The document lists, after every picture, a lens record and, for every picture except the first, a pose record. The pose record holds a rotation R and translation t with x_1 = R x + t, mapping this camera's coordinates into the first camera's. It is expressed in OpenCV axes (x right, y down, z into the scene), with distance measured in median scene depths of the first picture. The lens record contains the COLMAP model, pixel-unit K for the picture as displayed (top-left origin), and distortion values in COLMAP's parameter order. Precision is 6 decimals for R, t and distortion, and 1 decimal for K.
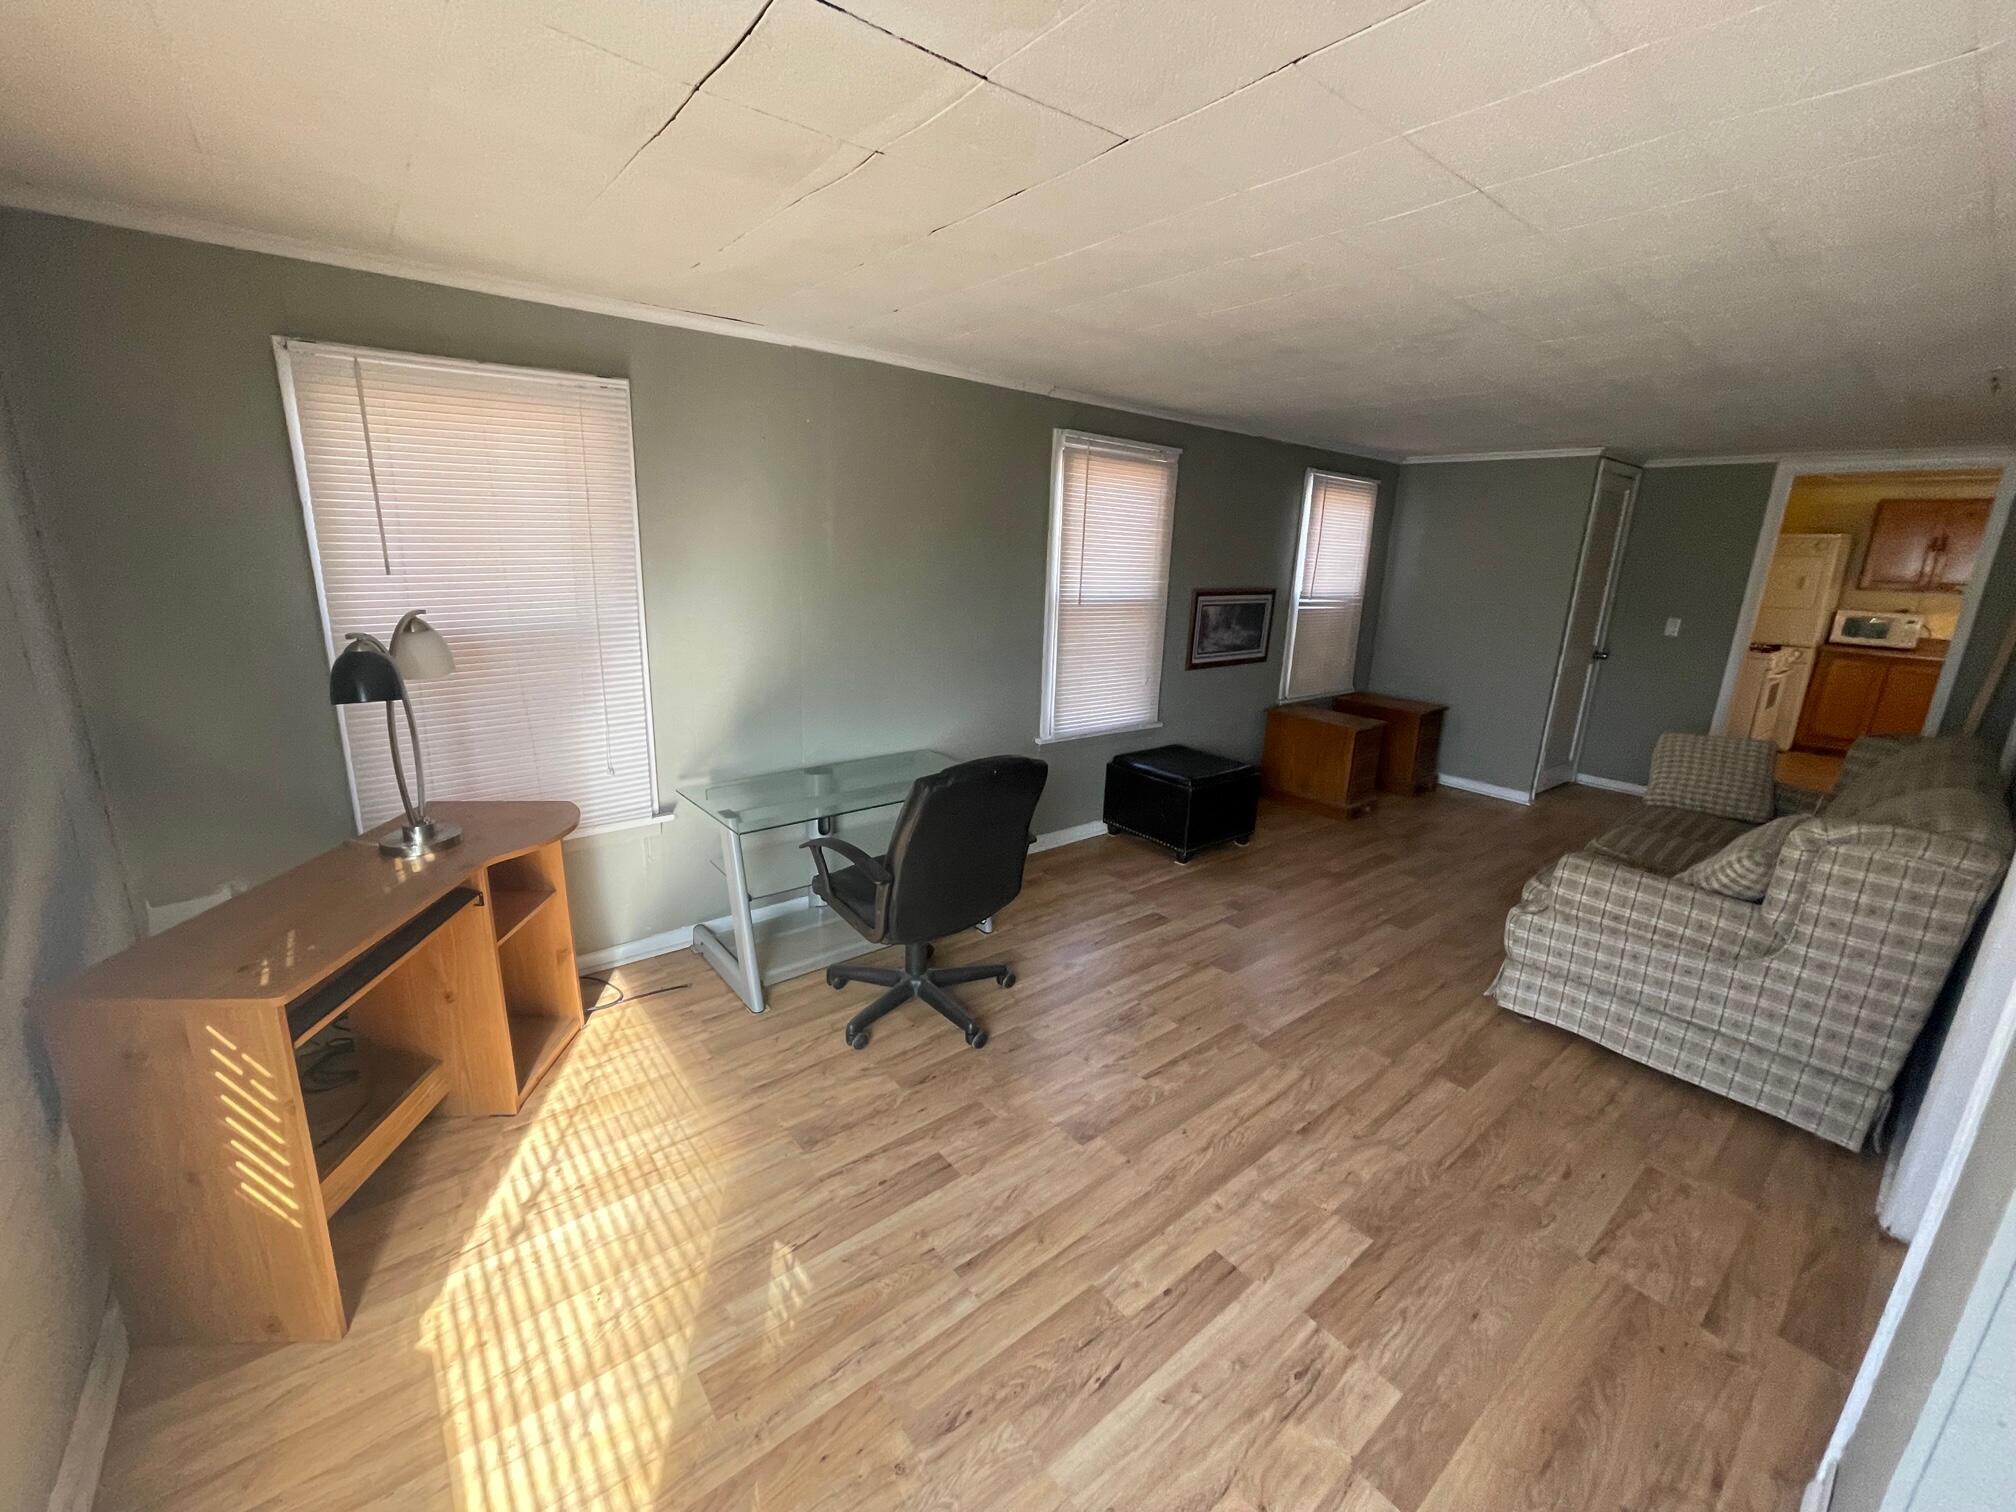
lens RADIAL K [[814.6, 0, 1004.5], [0, 814.6, 757.2], [0, 0, 1]] dist [0.000999, 0.000030]
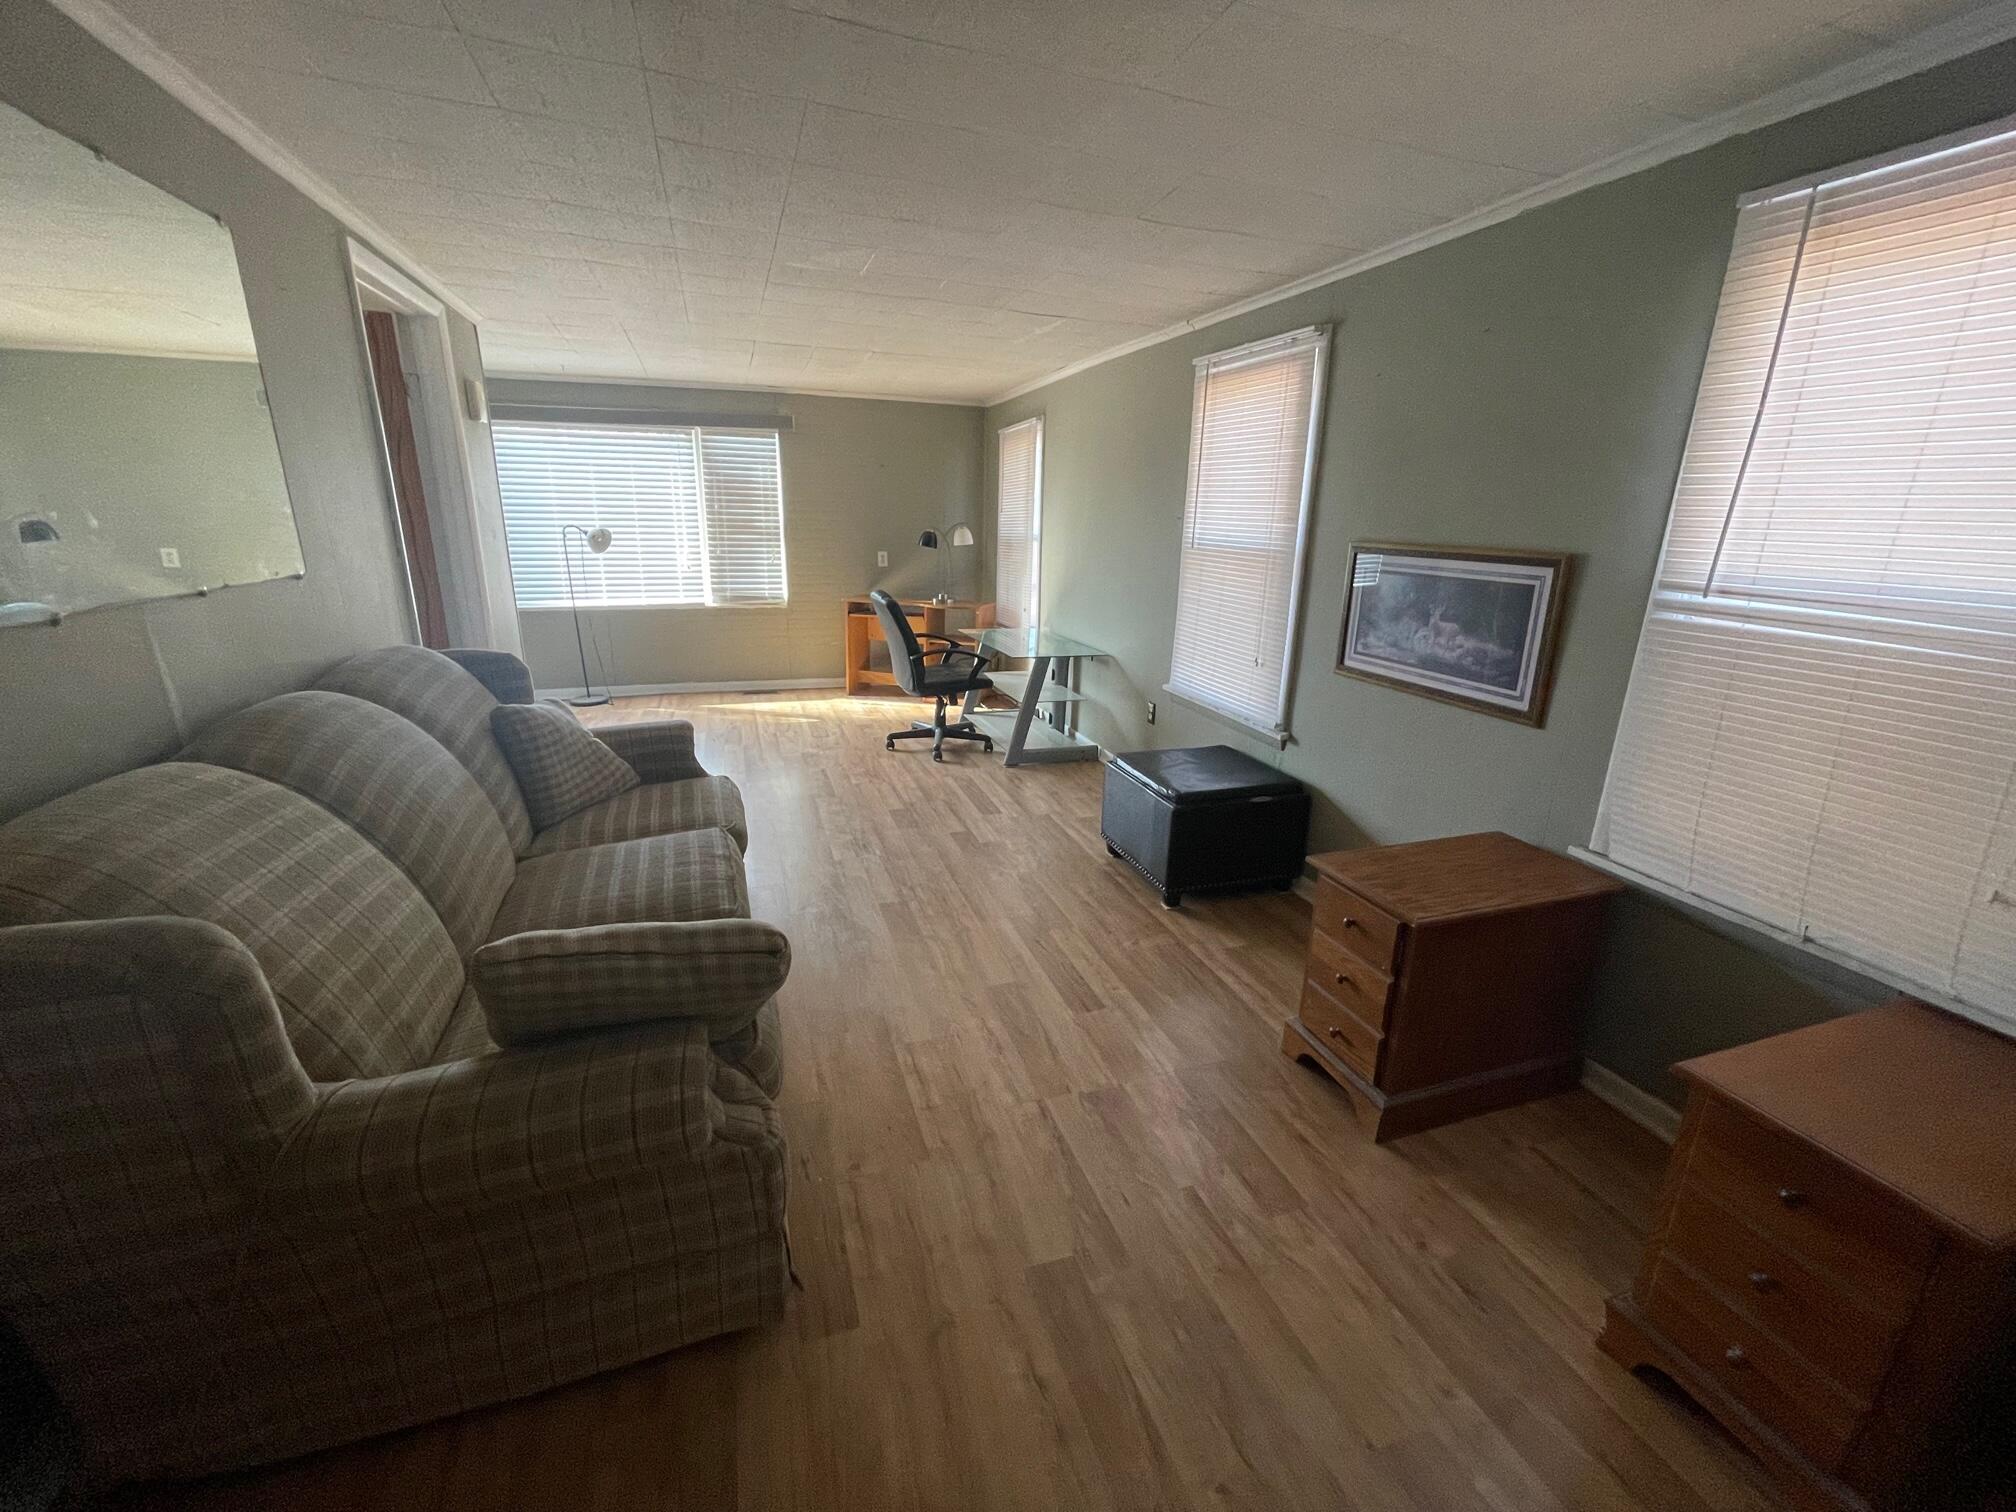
lens RADIAL K [[814.6, 0, 1001.3], [0, 814.6, 751.5], [0, 0, 1]] dist [0.000999, 0.000030]
pose [[-0.348074, 0.227570, -0.909426, 1.047934], [-0.268966, 0.905062, 0.329422, -0.221901], [0.898054, 0.359269, -0.253820, 1.117957]]
